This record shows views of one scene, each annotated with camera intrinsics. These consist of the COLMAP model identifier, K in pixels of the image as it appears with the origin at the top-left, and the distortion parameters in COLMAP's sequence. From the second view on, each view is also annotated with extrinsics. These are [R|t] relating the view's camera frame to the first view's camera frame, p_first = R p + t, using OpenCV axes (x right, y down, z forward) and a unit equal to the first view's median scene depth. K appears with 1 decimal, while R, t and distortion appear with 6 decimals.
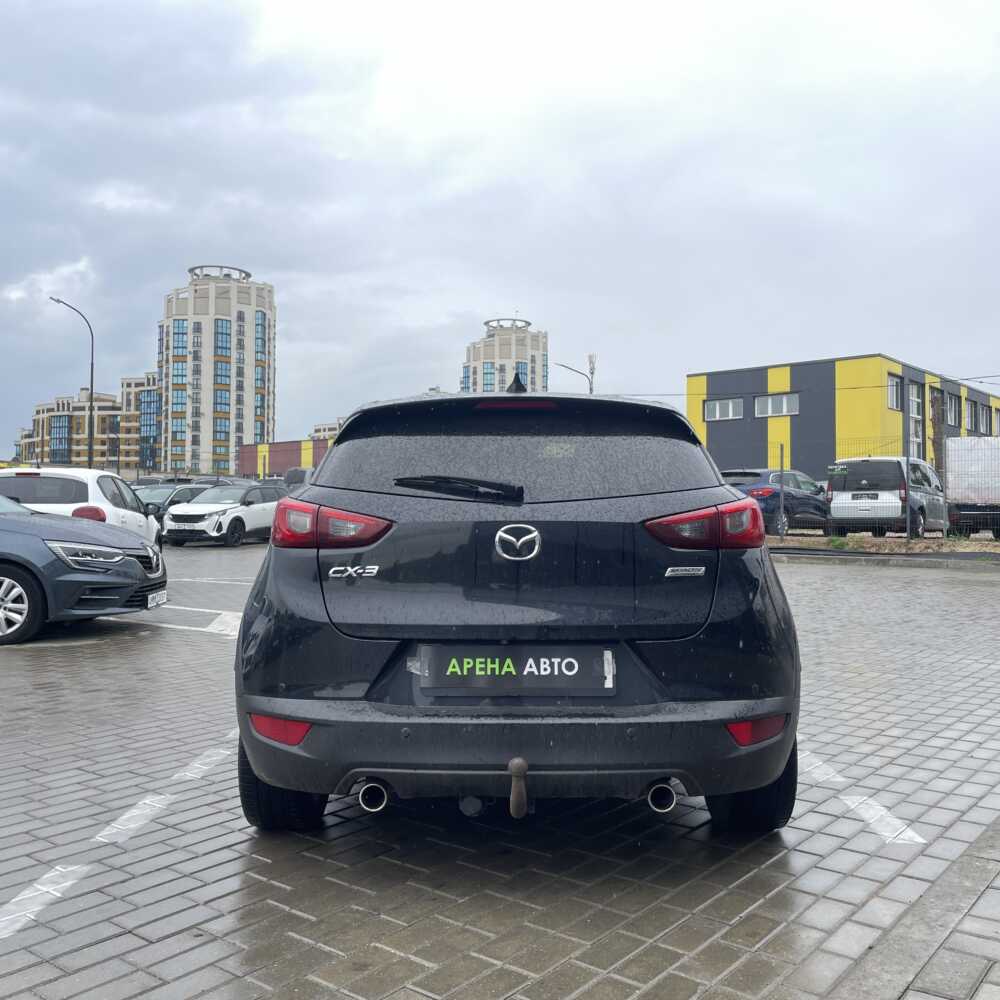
lens RADIAL K [[986.4, 0, 500.0], [0, 986.4, 500.0], [0, 0, 1]] dist [0.092173, -0.143025]
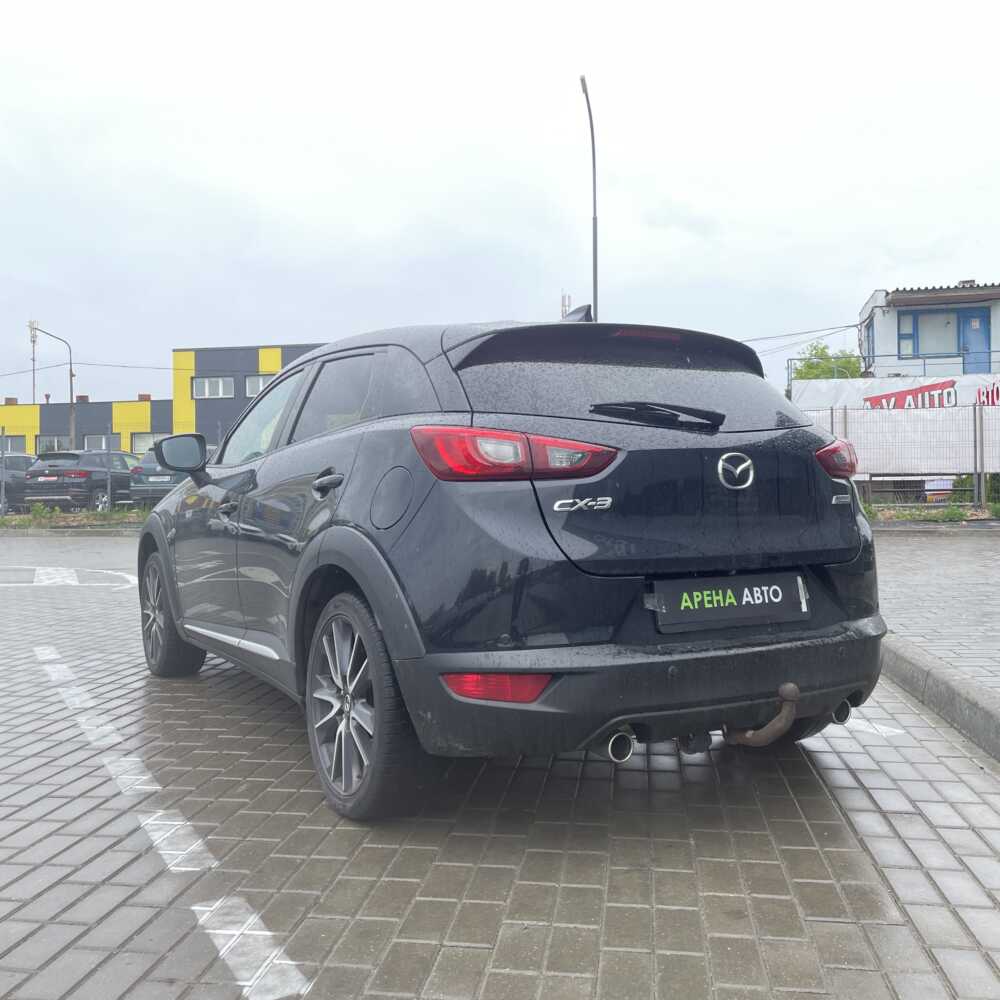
lens RADIAL K [[986.4, 0, 500.0], [0, 986.4, 500.0], [0, 0, 1]] dist [0.092173, -0.143025]
pose [[0.866491, -0.014197, 0.498992, -0.677416], [0.004869, 0.999788, 0.019991, 0.050783], [-0.499170, -0.014892, 0.866376, 0.261948]]
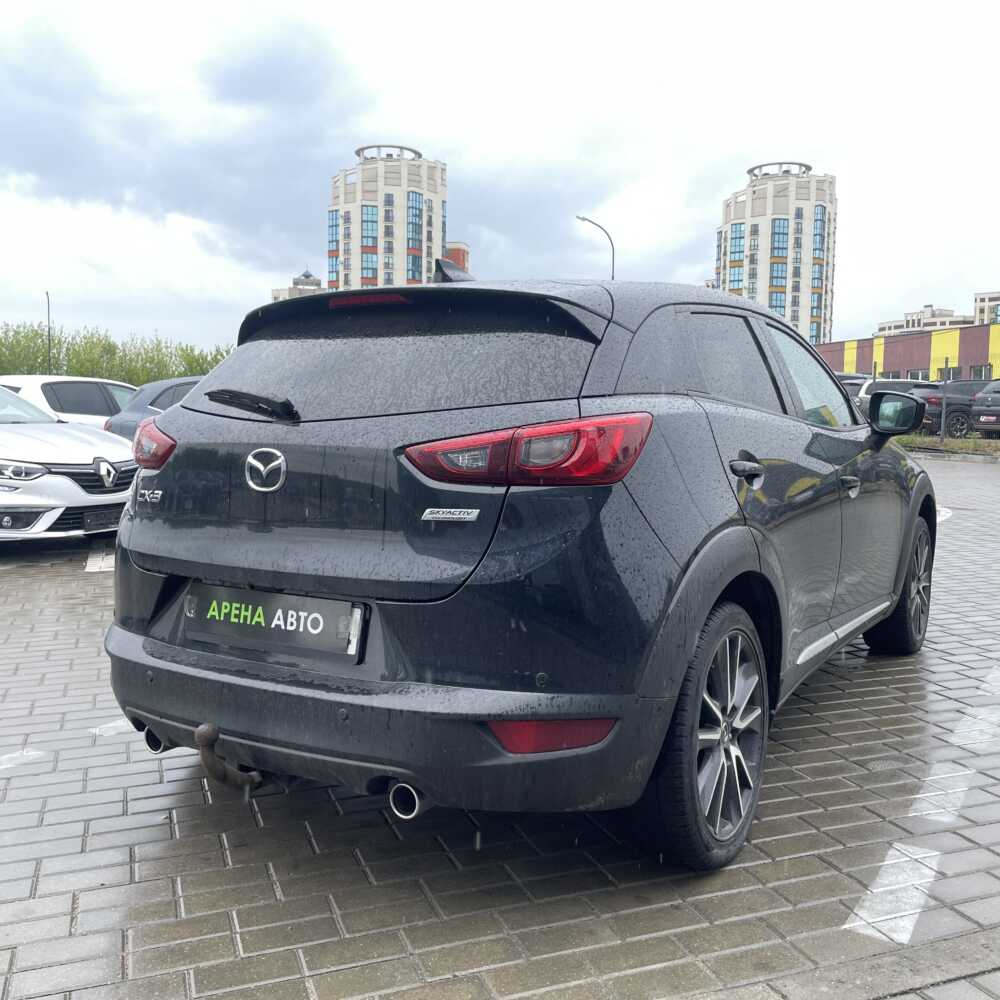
lens RADIAL K [[986.4, 0, 500.0], [0, 986.4, 500.0], [0, 0, 1]] dist [0.092173, -0.143025]
pose [[0.856840, 0.045280, -0.513590, 0.615068], [0.003911, 0.995537, 0.094295, -0.009584], [0.515567, -0.082805, 0.852839, 0.389462]]
